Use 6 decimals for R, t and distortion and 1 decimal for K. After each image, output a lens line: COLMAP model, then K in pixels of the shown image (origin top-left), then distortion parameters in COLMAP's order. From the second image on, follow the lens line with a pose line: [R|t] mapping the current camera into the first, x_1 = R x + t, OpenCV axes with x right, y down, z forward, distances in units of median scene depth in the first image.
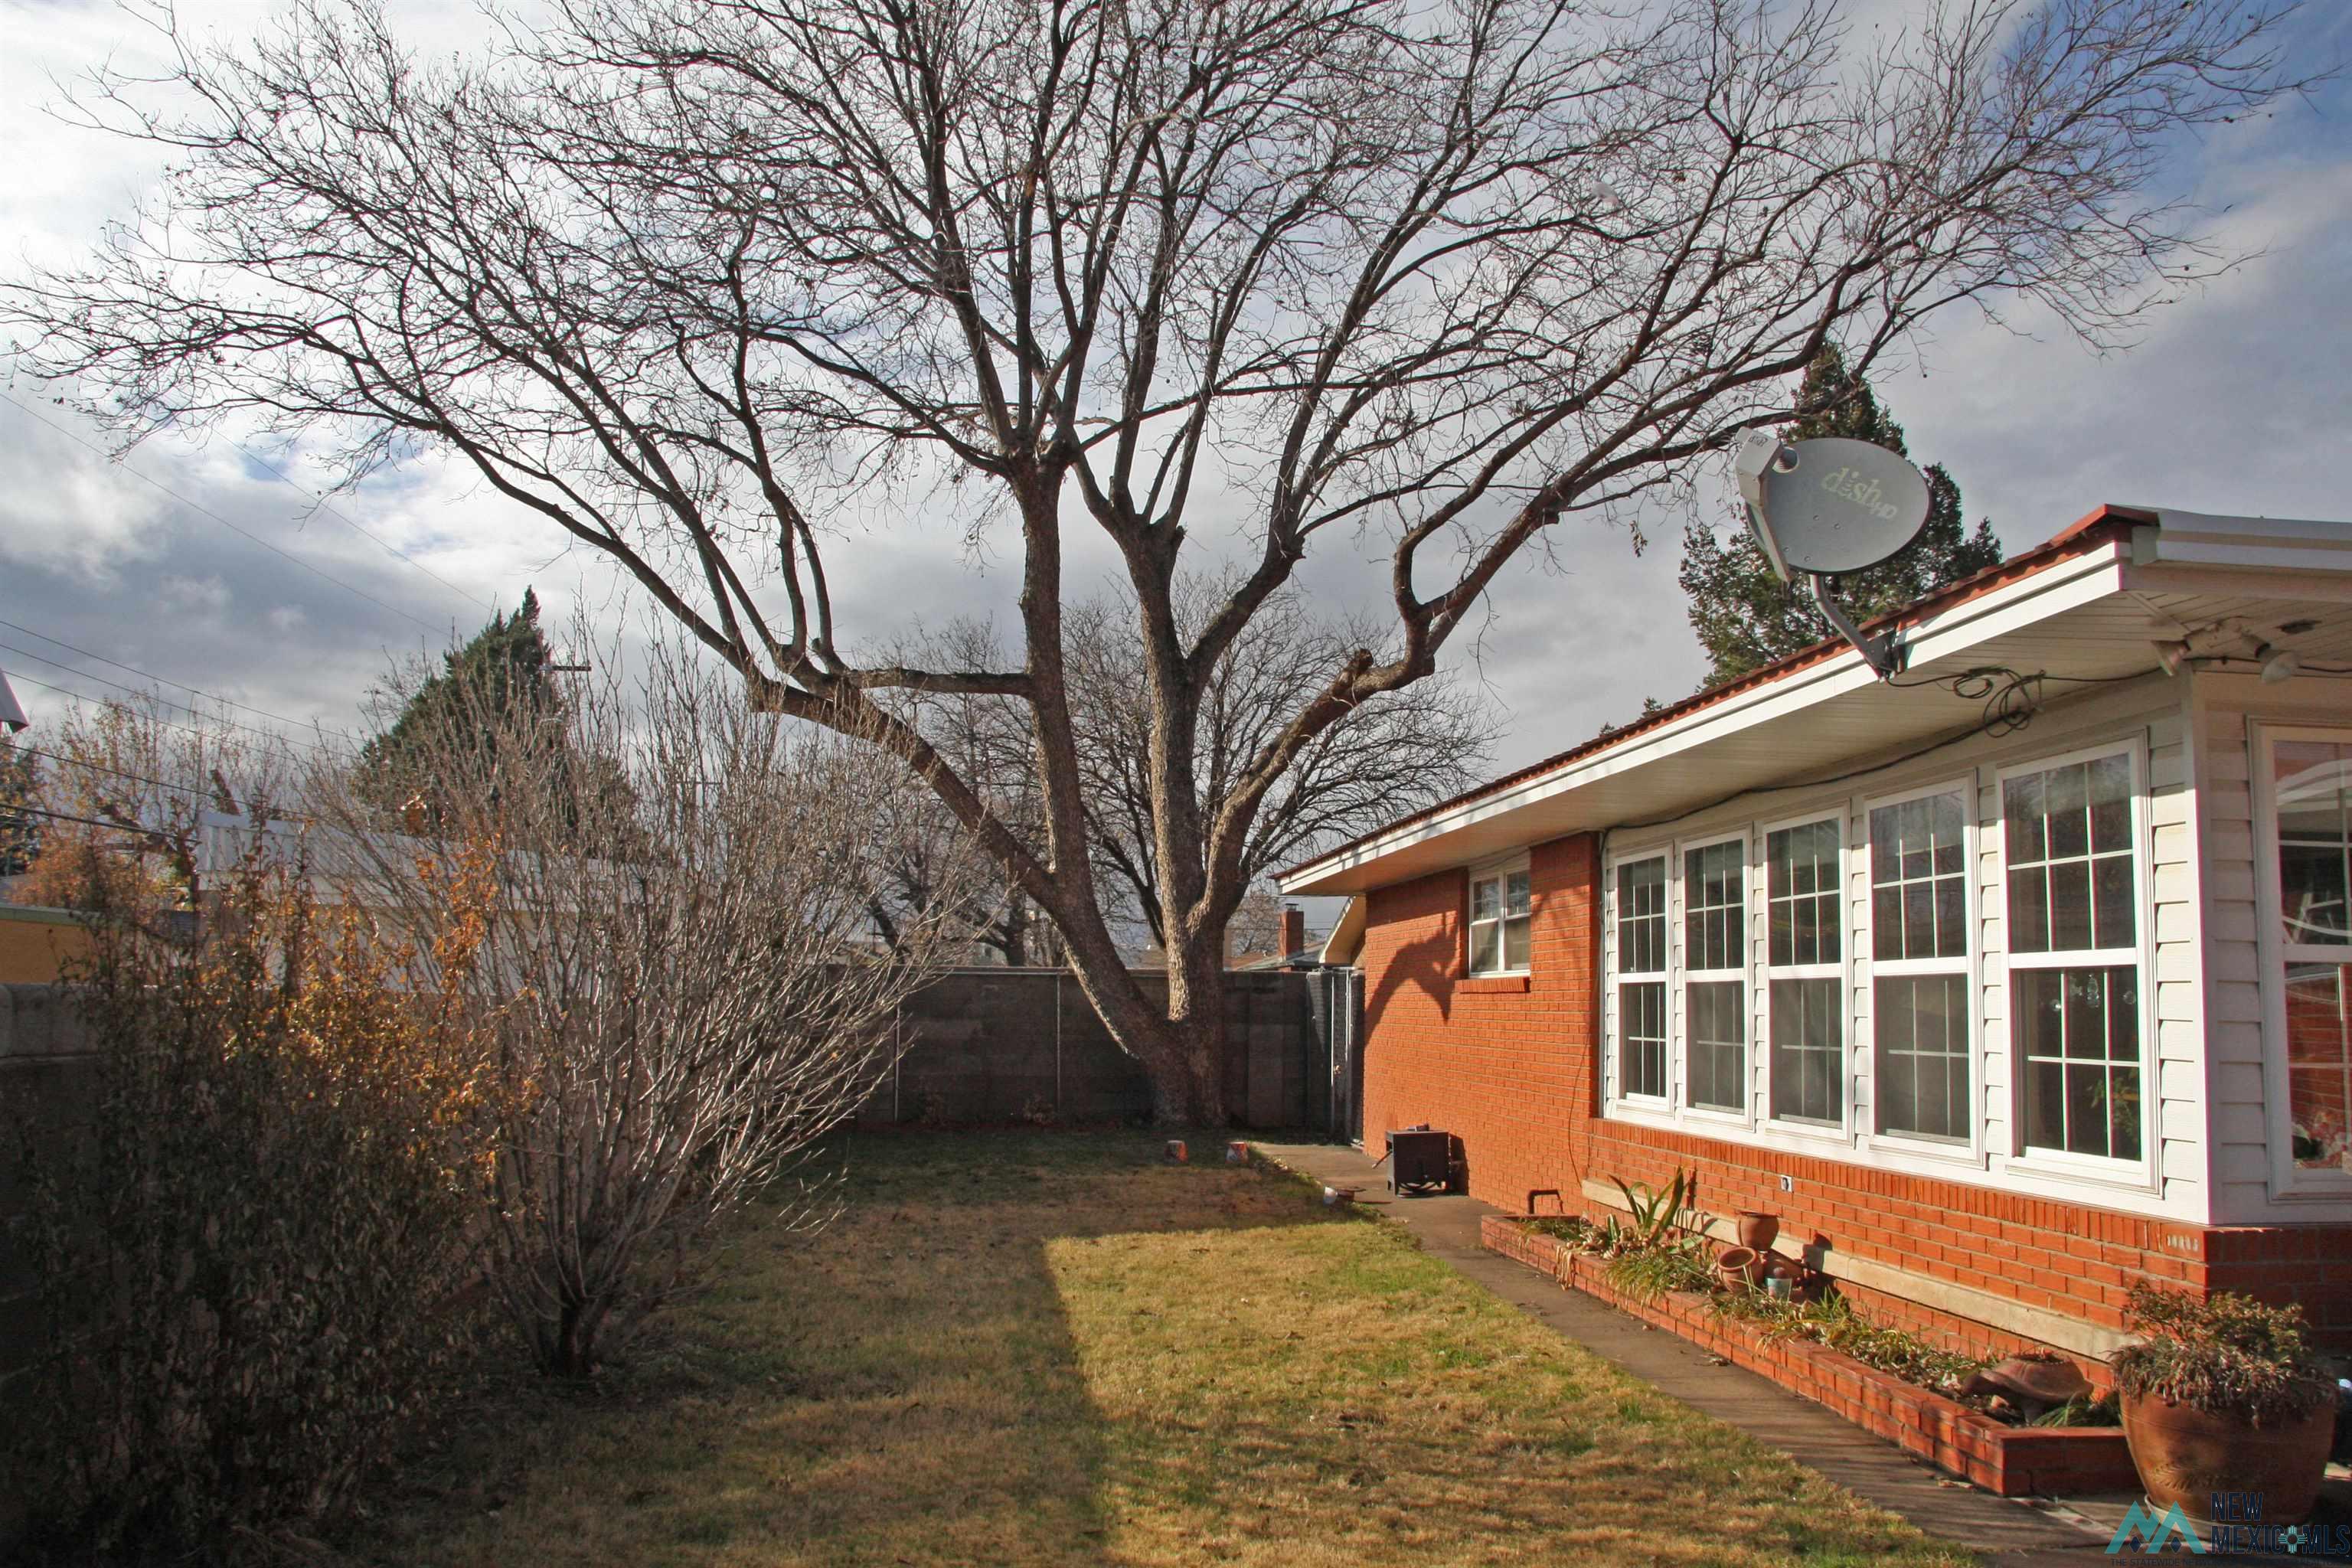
lens RADIAL K [[1814.3, 0, 1165.6], [0, 1814.3, 813.2], [0, 0, 1]] dist [-0.183210, 0.133295]
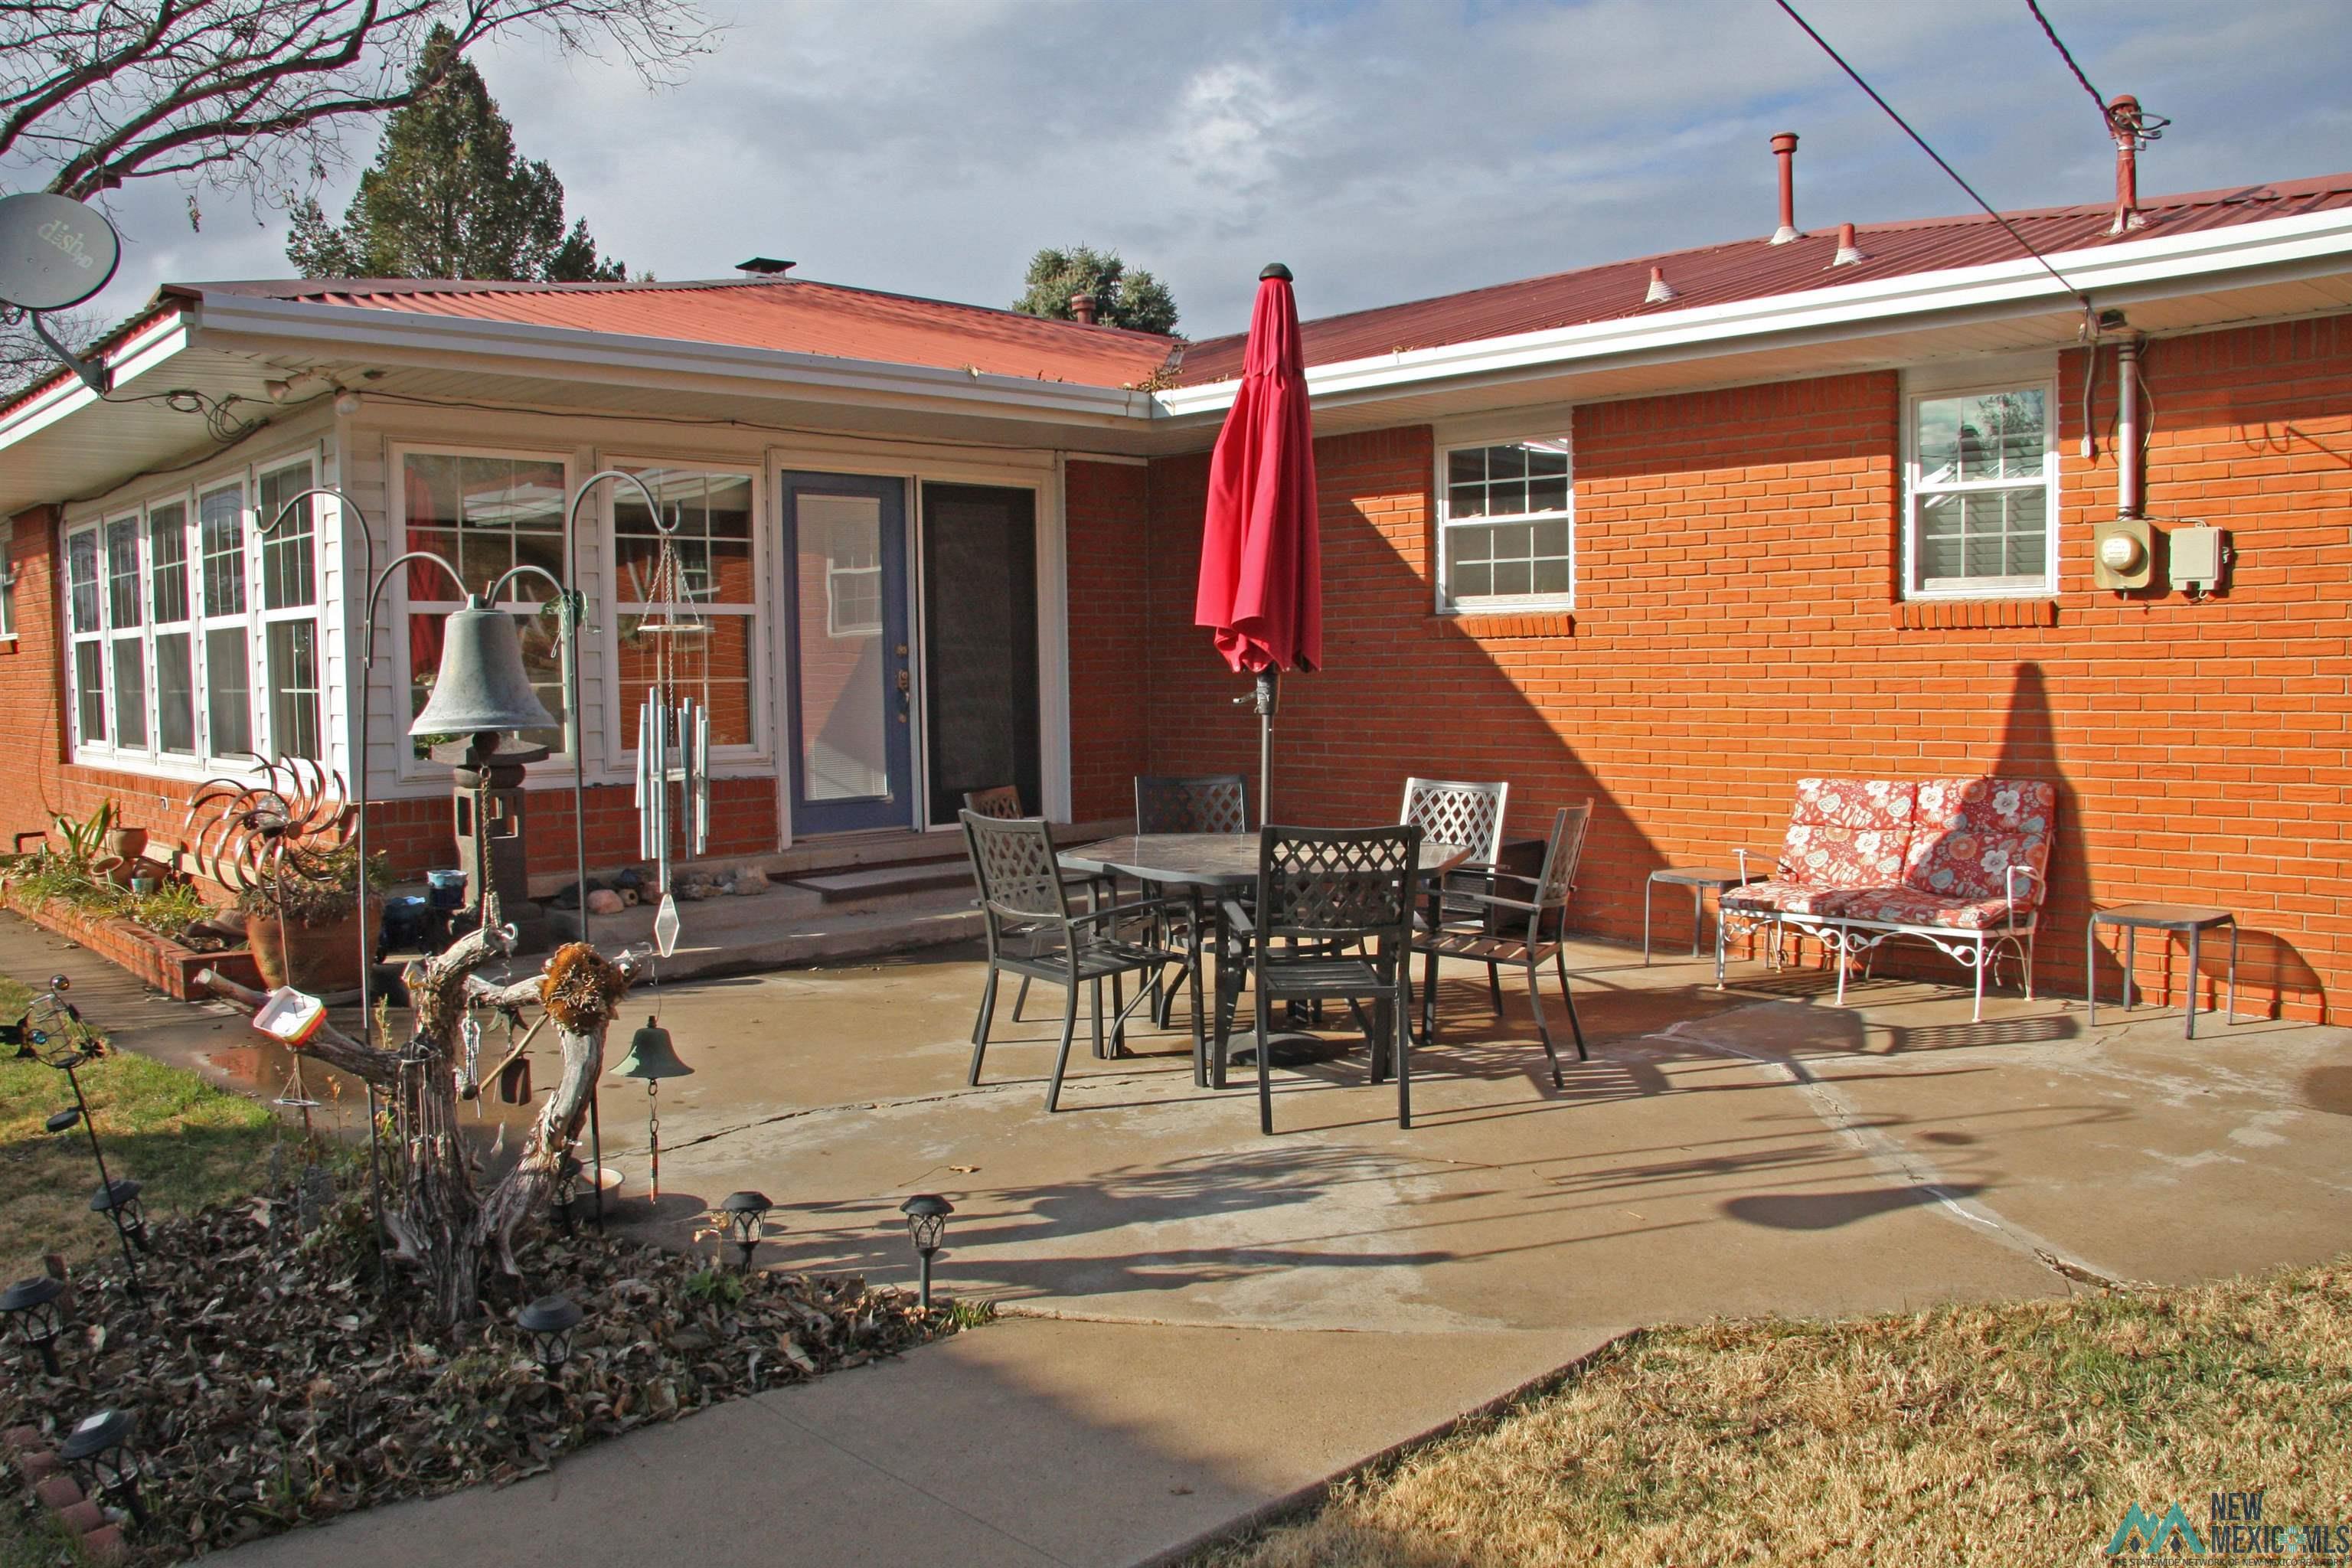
lens RADIAL K [[1814.3, 0, 1165.6], [0, 1814.3, 813.2], [0, 0, 1]] dist [-0.183210, 0.133295]
pose [[0.786569, -0.071448, 0.613356, 0.231206], [-0.043639, 0.984369, 0.170628, -0.023192], [-0.615959, -0.160977, 0.771156, -0.483069]]
